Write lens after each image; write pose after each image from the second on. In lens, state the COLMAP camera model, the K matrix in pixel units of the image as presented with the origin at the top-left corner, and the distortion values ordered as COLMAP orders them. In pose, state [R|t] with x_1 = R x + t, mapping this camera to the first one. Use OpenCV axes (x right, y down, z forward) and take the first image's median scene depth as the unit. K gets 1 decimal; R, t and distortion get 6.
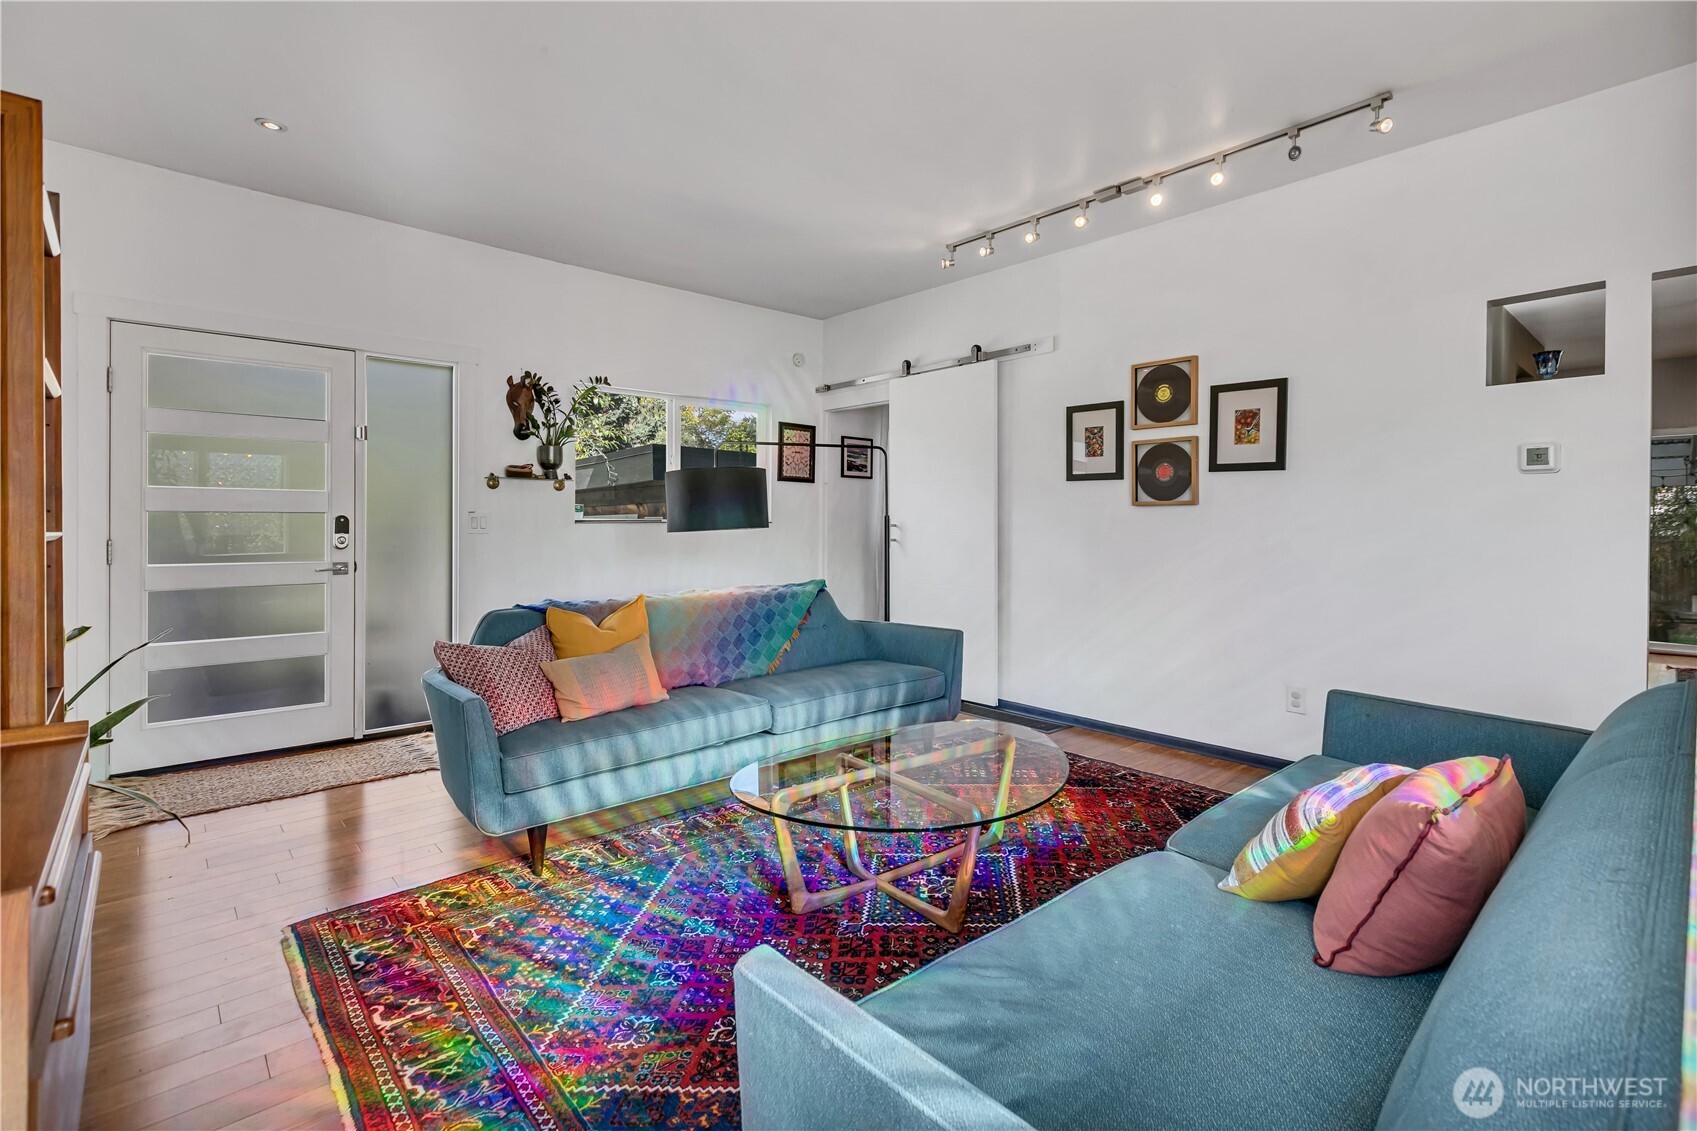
lens RADIAL K [[773.9, 0, 862.0], [0, 773.9, 528.7], [0, 0, 1]] dist [0.000450, 0.000312]
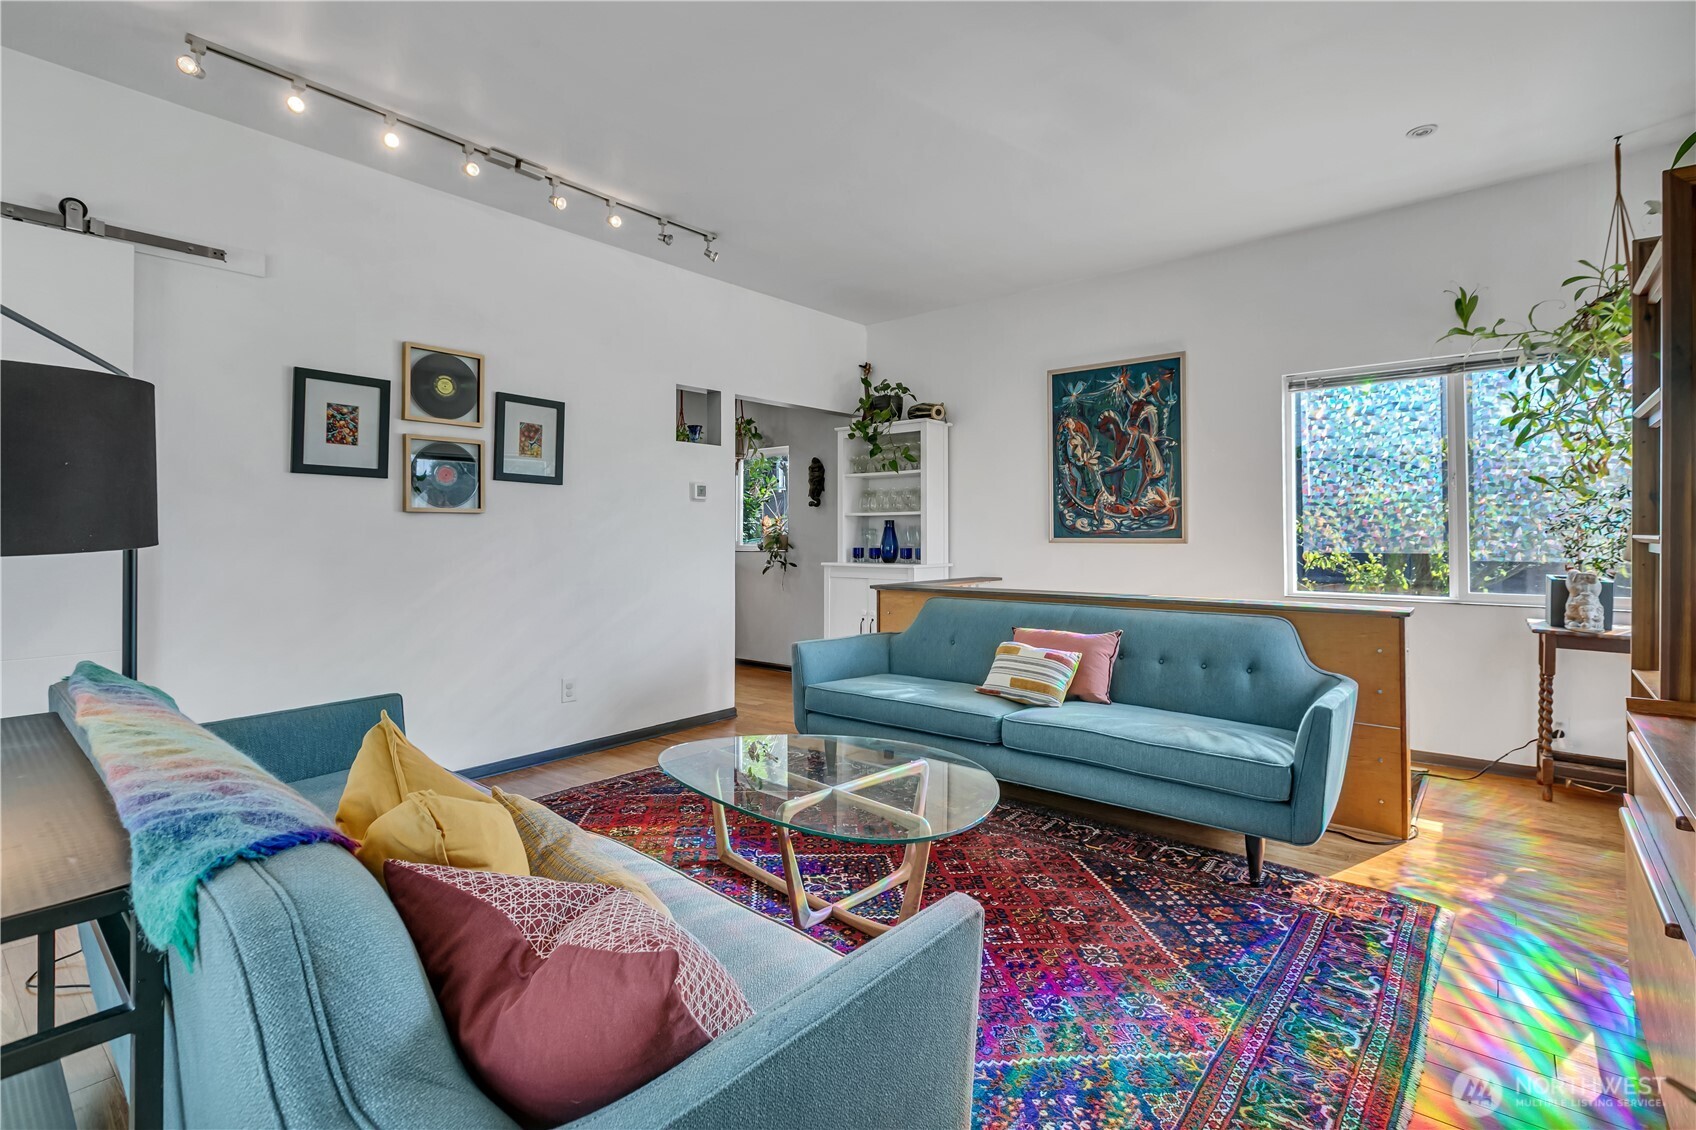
lens RADIAL K [[800.0, 0, 854.2], [0, 800.0, 523.5], [0, 0, 1]] dist [0.002284, -0.000092]
pose [[-0.143368, 0.012047, 0.989596, -0.628281], [0.007249, 0.999912, -0.011122, -0.004617], [-0.989643, 0.005579, -0.143442, 0.725784]]
